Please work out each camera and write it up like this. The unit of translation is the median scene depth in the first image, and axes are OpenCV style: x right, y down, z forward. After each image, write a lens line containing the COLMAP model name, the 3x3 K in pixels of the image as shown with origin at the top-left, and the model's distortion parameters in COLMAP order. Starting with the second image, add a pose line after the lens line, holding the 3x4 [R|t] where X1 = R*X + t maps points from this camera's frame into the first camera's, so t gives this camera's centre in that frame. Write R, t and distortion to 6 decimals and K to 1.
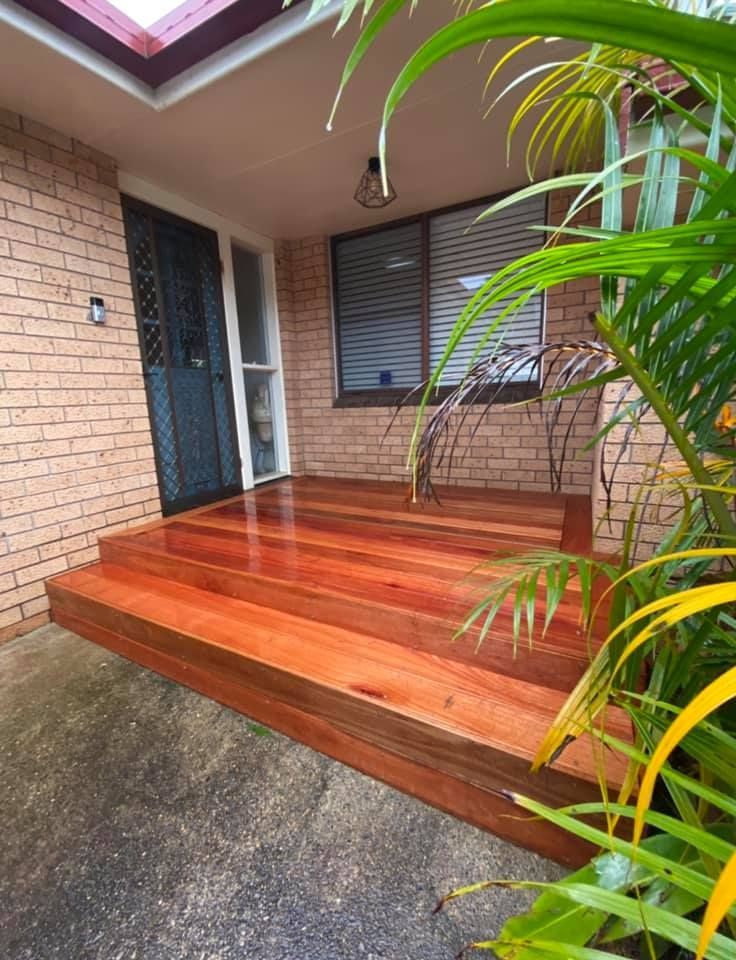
lens RADIAL K [[393.1, 0, 368.0], [0, 393.1, 480.0], [0, 0, 1]] dist [-0.000089, -0.000017]
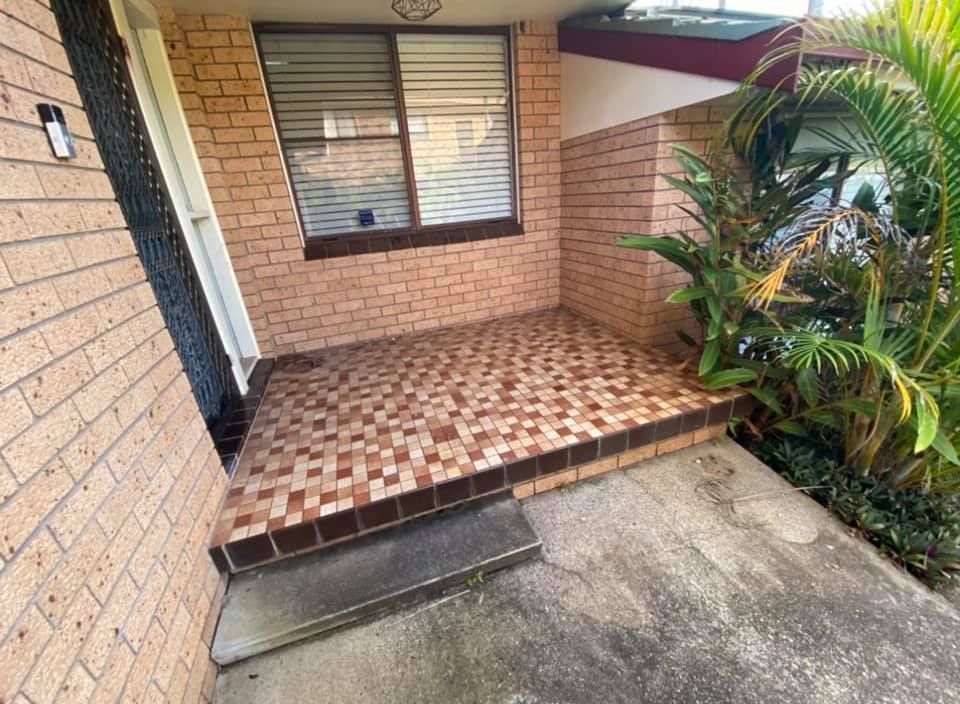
lens RADIAL K [[390.0, 0, 481.4], [0, 390.0, 363.4], [0, 0, 1]] dist [-0.034627, -0.000121]
pose [[0.692371, -0.303337, 0.654682, -0.437675], [0.193481, 0.952160, 0.236550, -0.107002], [-0.695117, -0.037112, 0.717939, 0.196051]]
